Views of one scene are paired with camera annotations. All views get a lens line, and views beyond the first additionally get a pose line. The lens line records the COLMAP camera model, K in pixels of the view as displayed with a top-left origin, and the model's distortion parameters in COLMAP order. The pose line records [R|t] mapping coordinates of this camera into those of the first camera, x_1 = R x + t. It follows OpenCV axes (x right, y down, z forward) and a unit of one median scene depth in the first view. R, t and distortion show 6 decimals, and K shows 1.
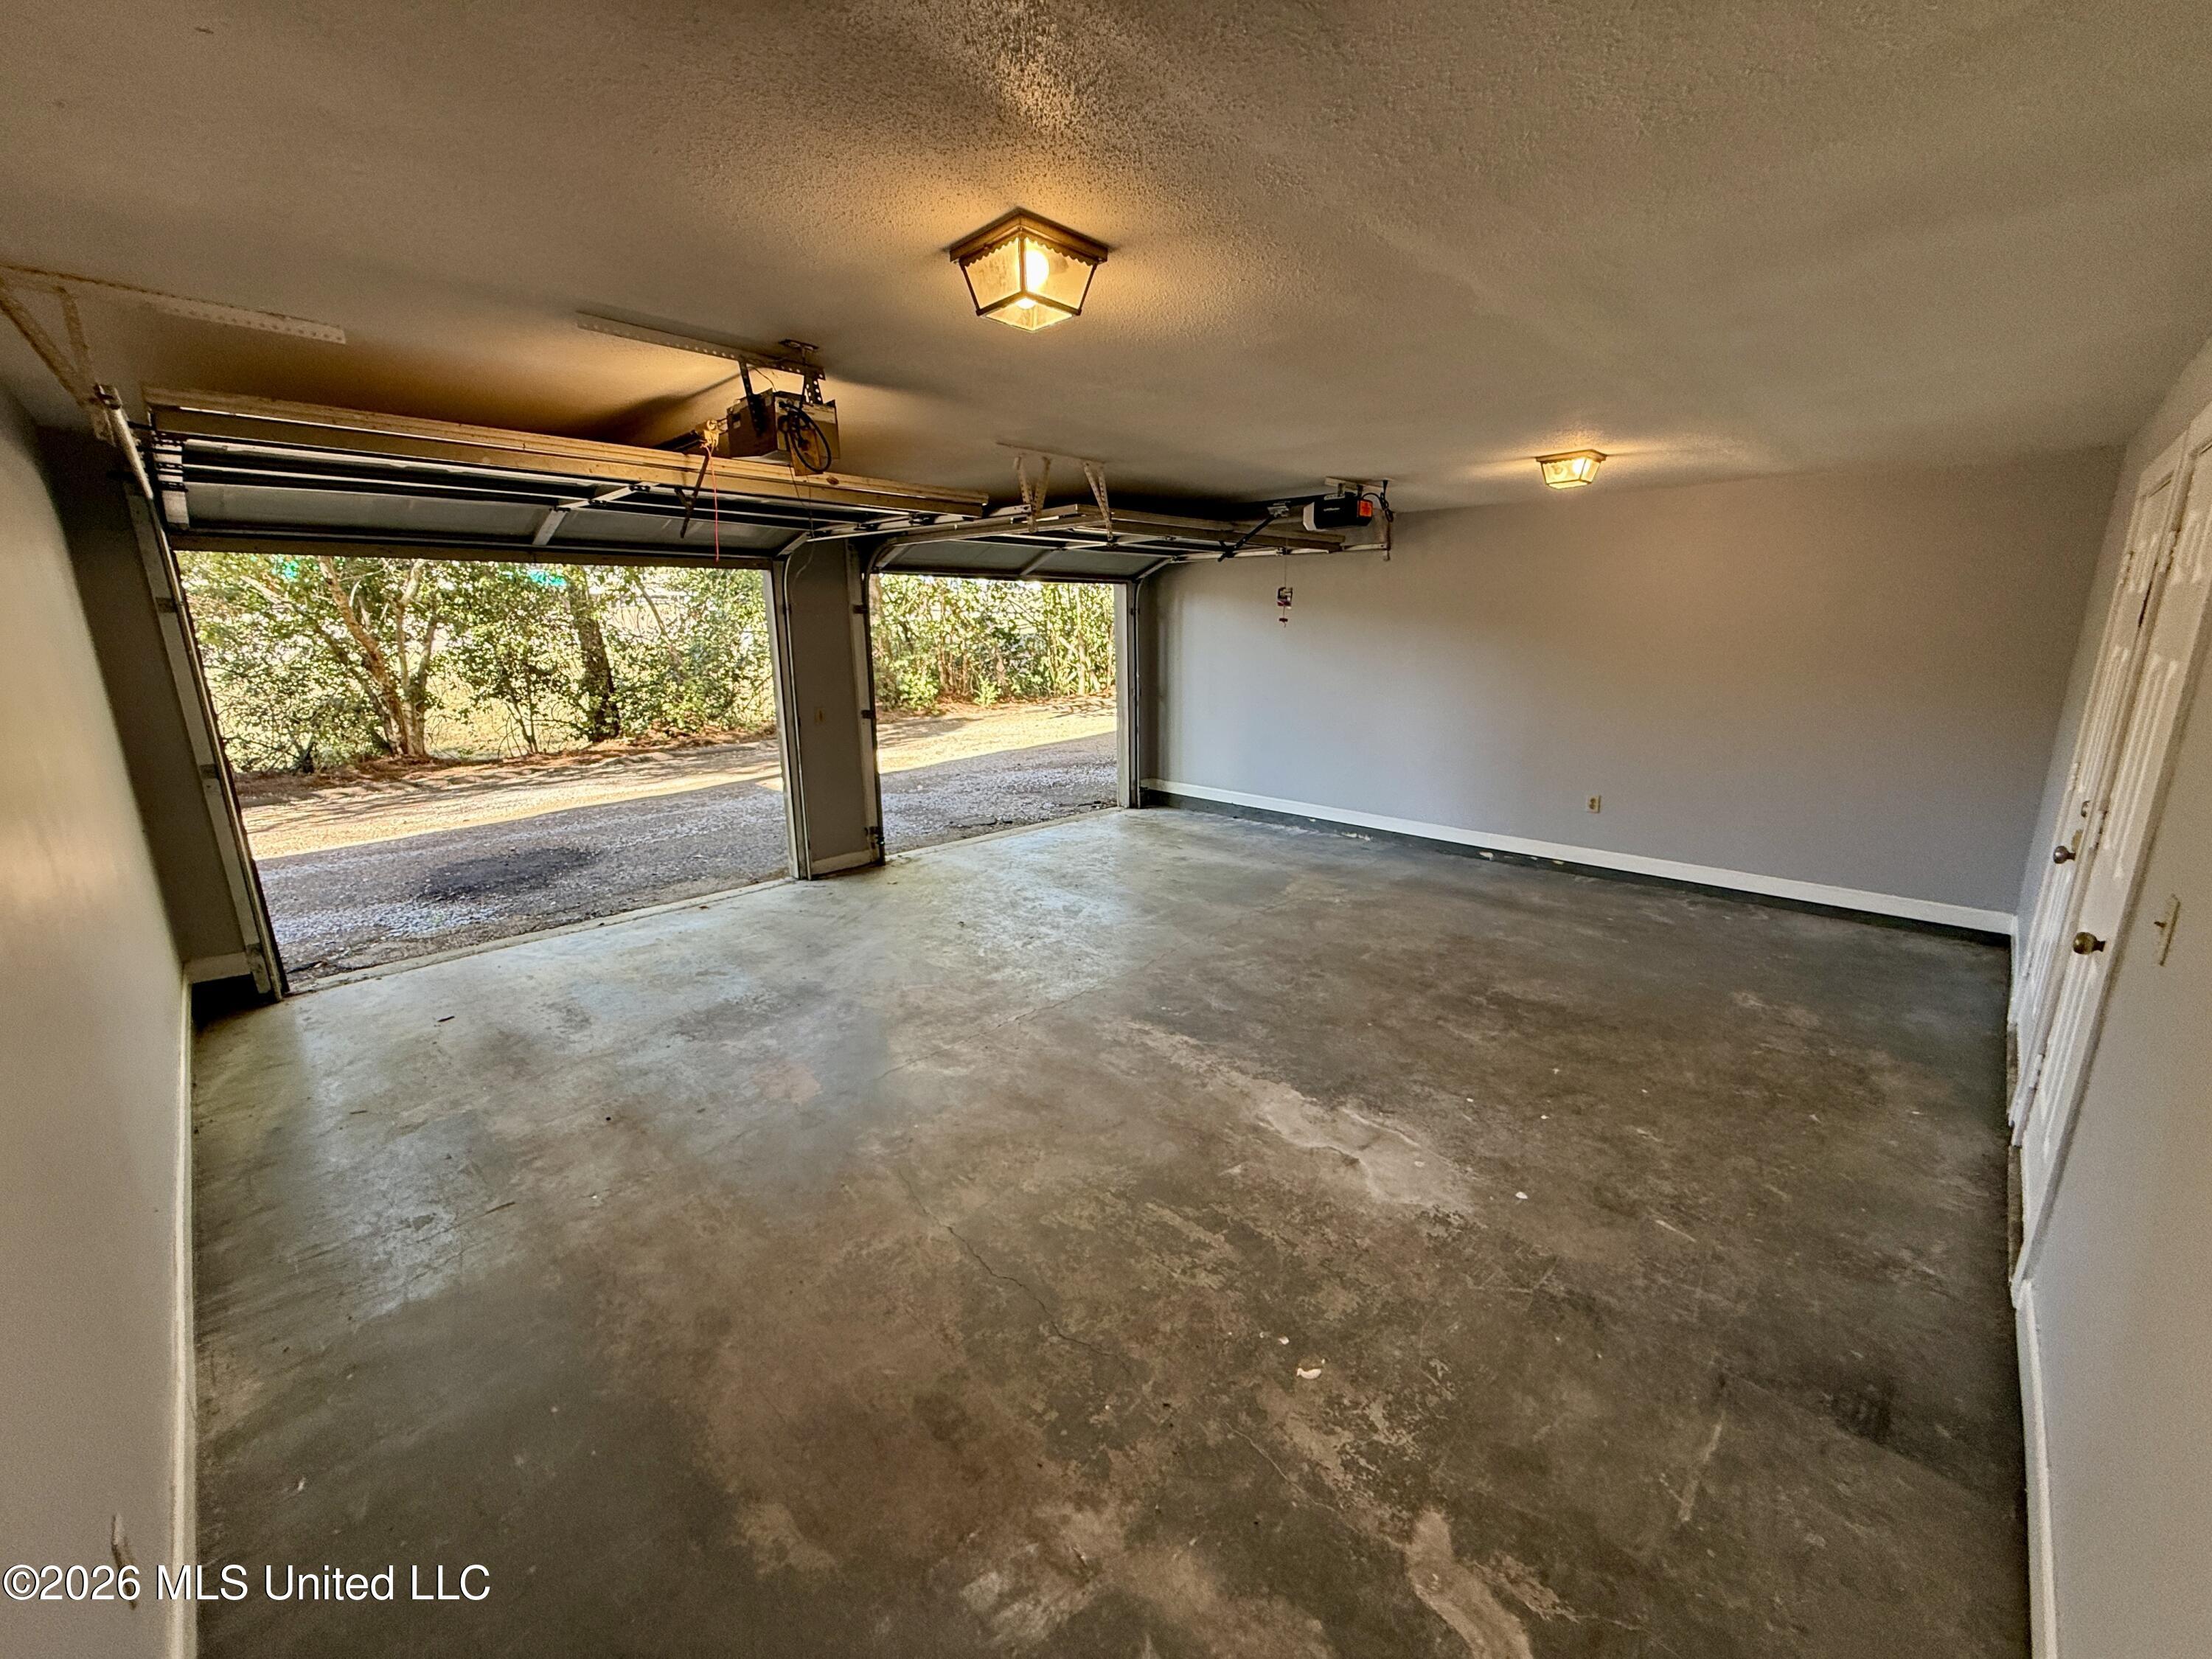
lens RADIAL K [[881.0, 0, 1097.1], [0, 881.0, 829.1], [0, 0, 1]] dist [0.000473, -0.000108]
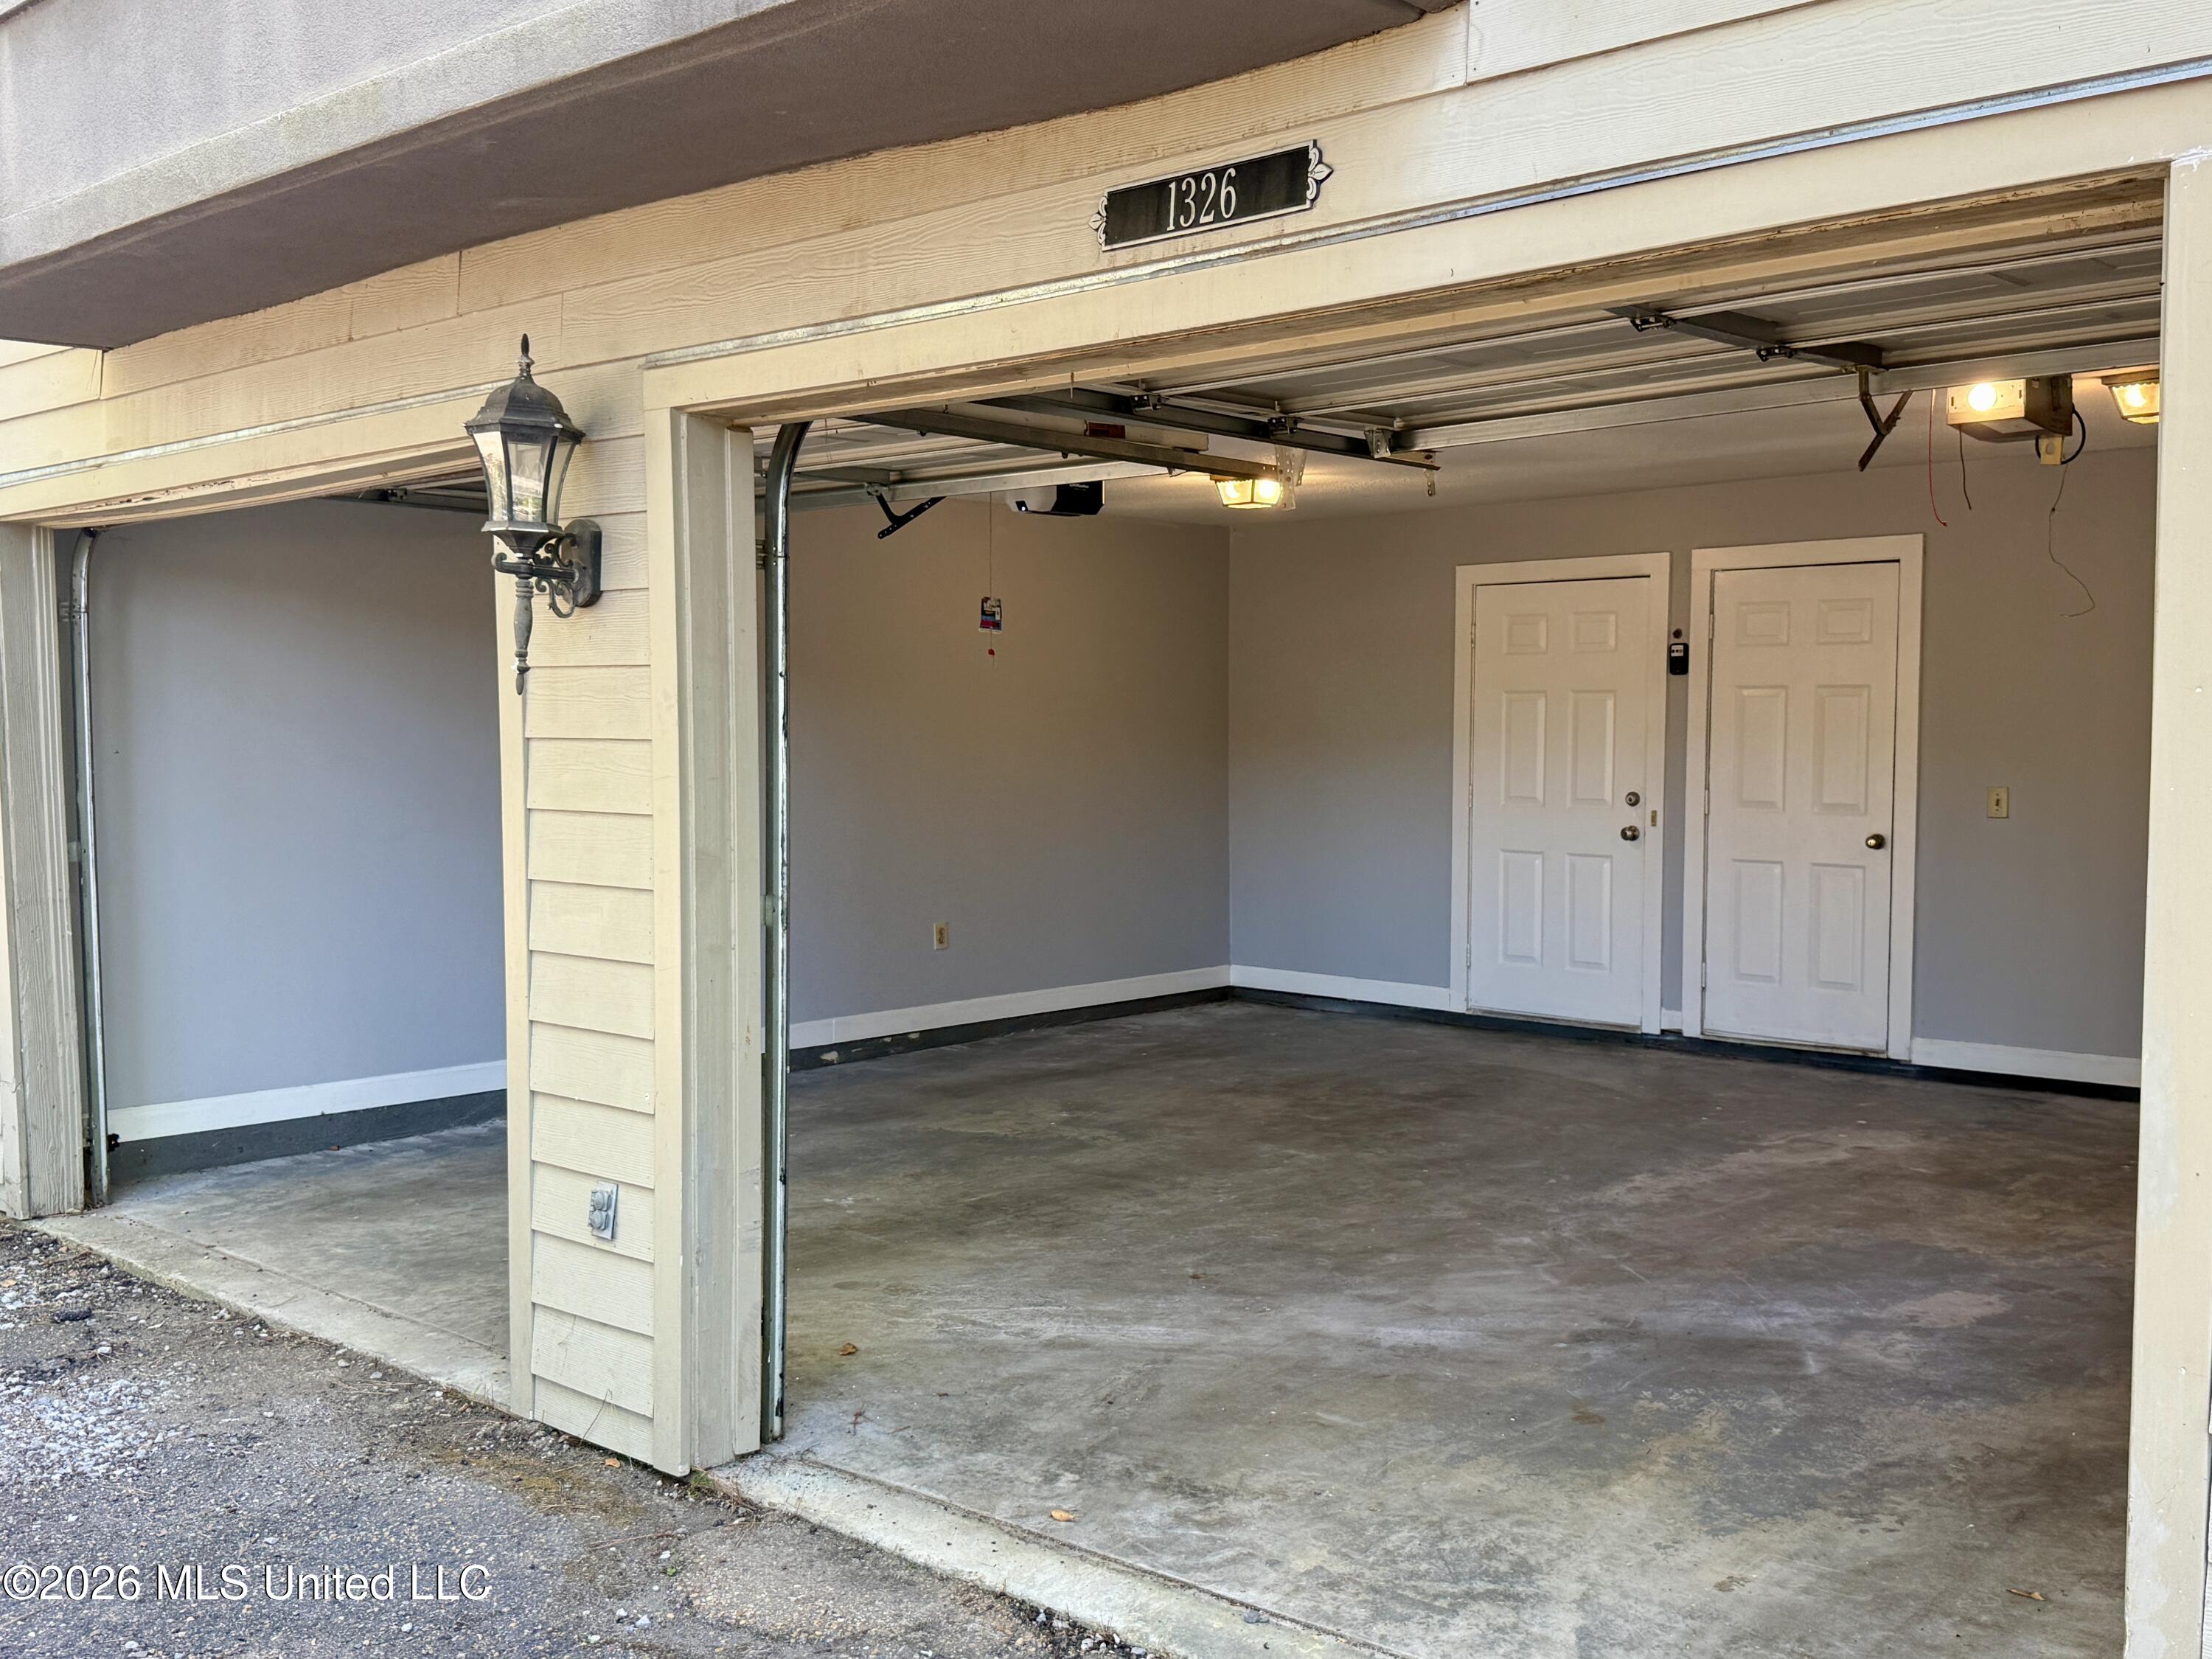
lens RADIAL K [[2171.8, 0, 1111.4], [0, 2171.8, 836.4], [0, 0, 1]] dist [0.056988, 0.000000]
pose [[-0.033600, -0.046182, 0.998368, -1.921005], [0.233927, 0.970820, 0.052780, -0.277932], [-0.971673, 0.235319, -0.021816, 1.547039]]
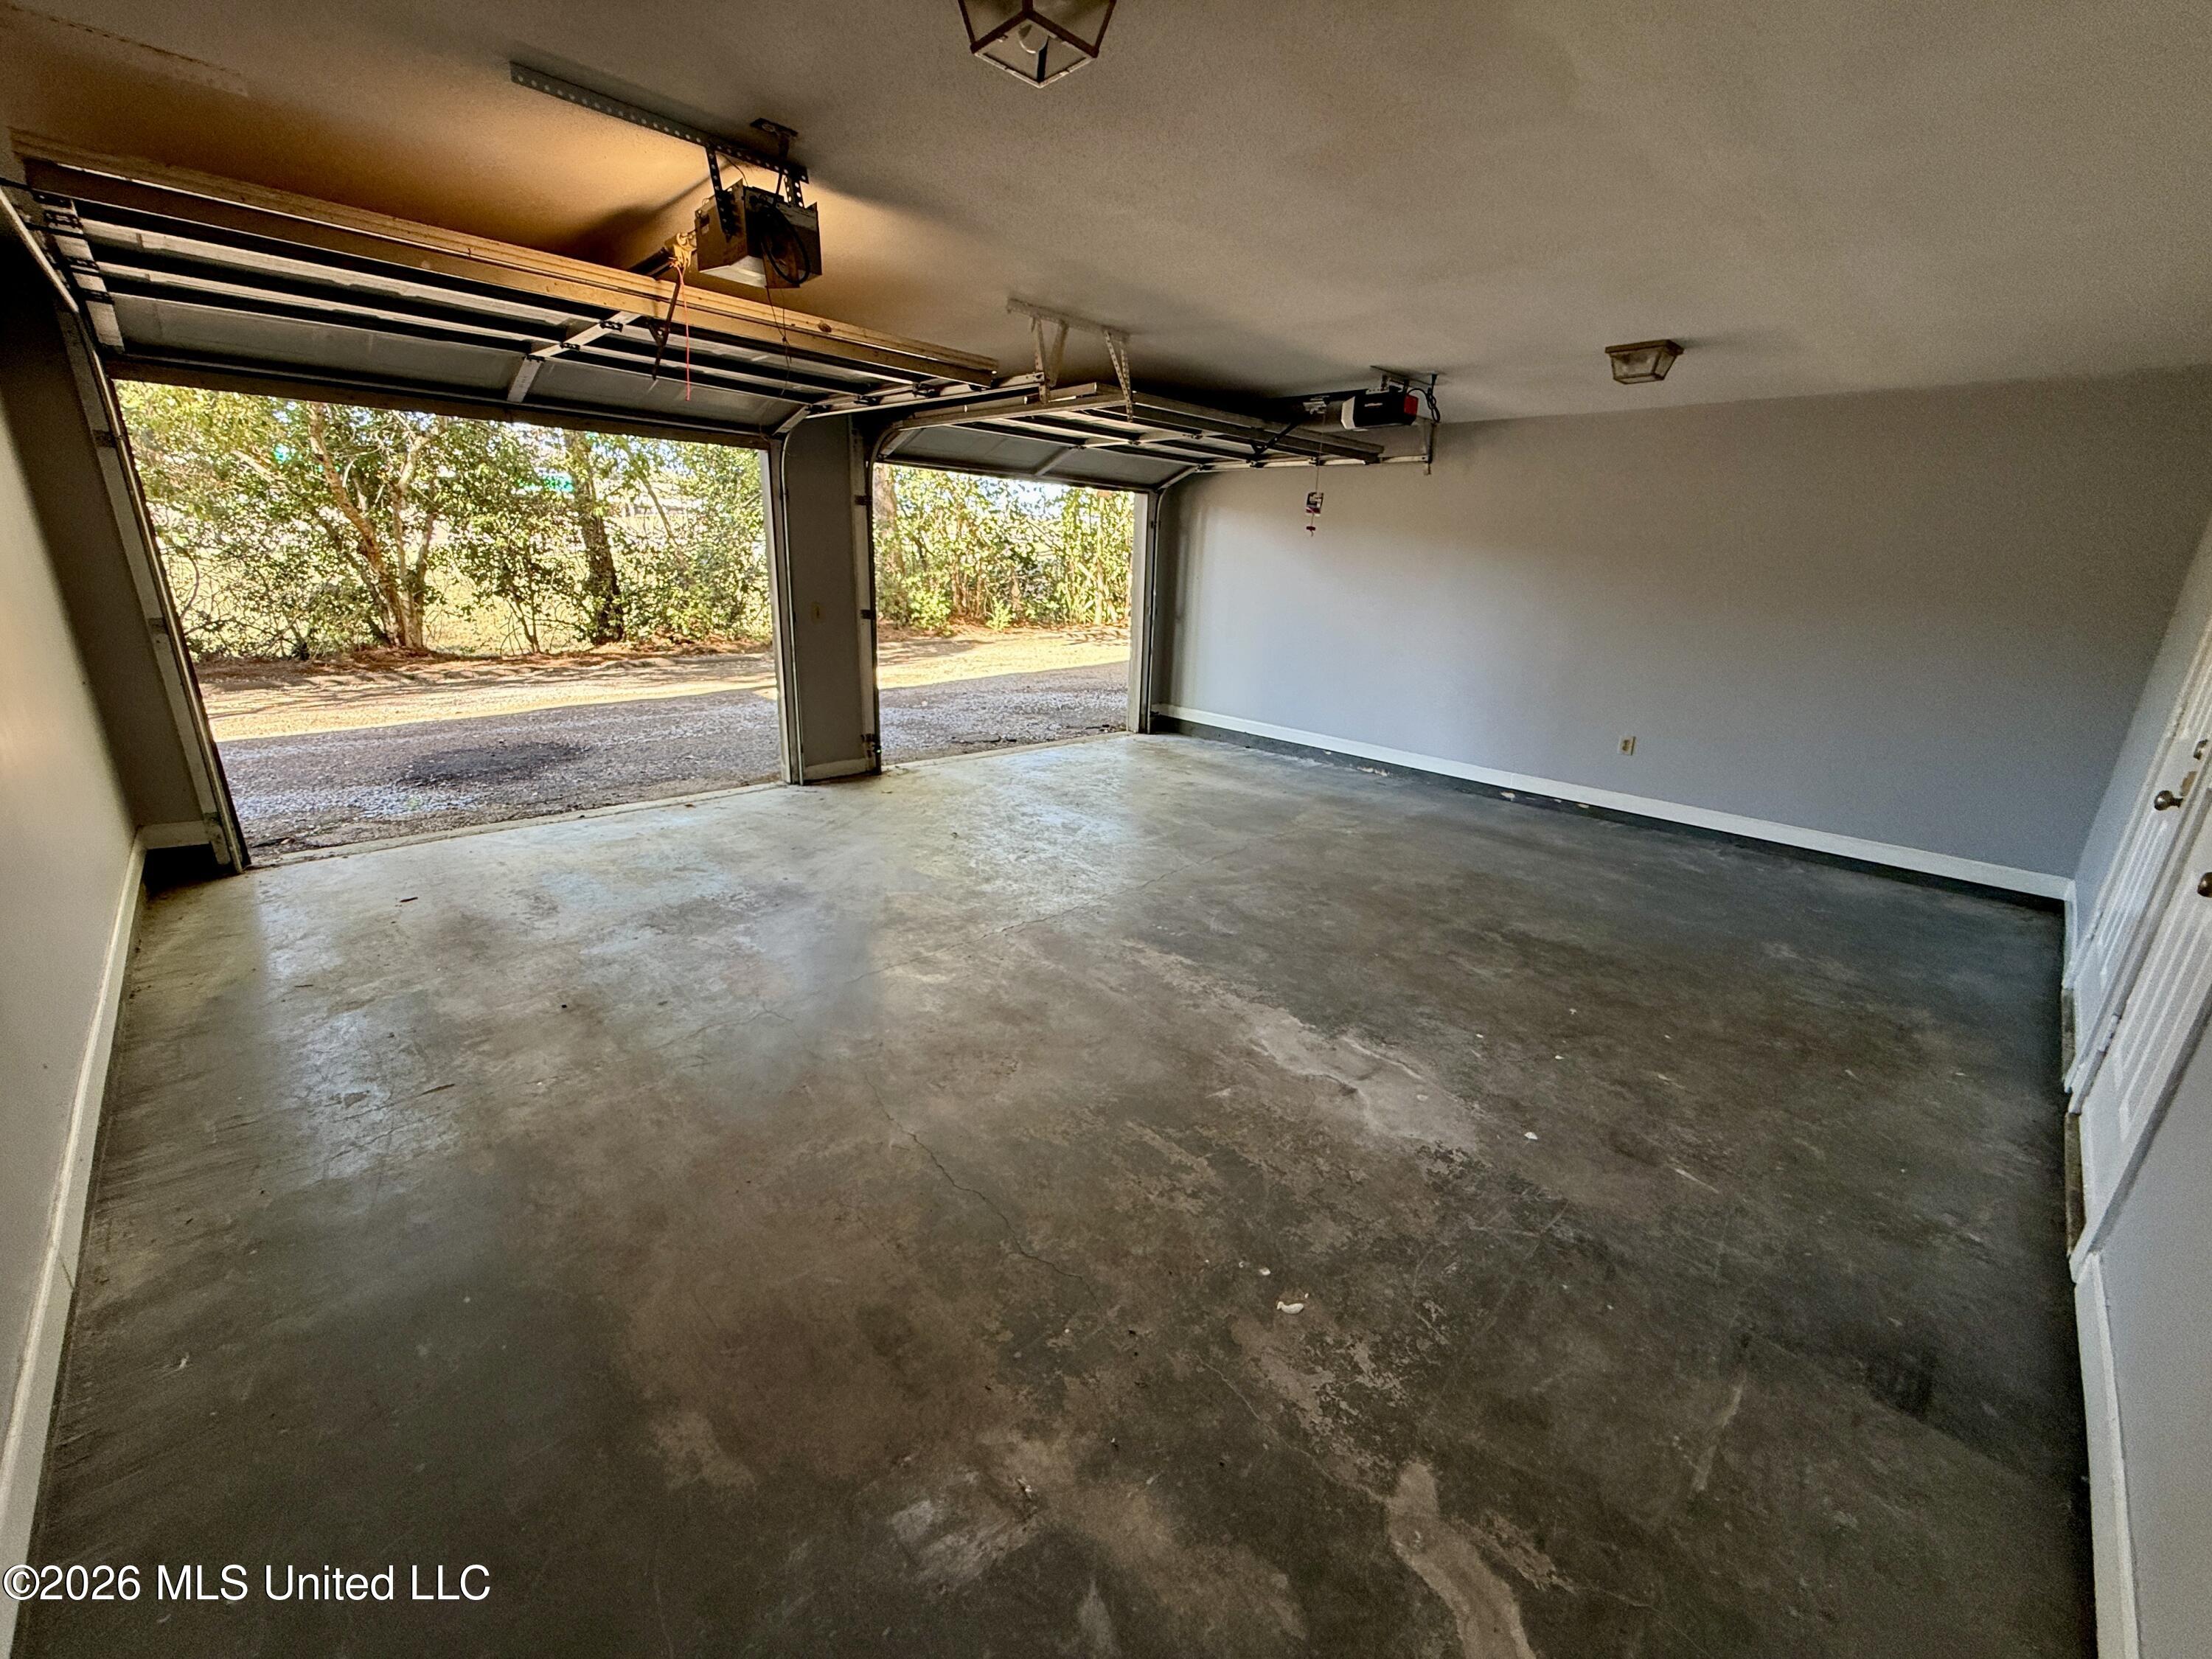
lens RADIAL K [[881.0, 0, 1096.4], [0, 881.0, 830.6], [0, 0, 1]] dist [0.000473, -0.000108]
pose [[0.998652, 0.050947, -0.009934, 0.014012], [-0.050123, 0.996248, 0.070552, 0.042227], [0.013491, -0.069959, 0.997459, 0.072032]]
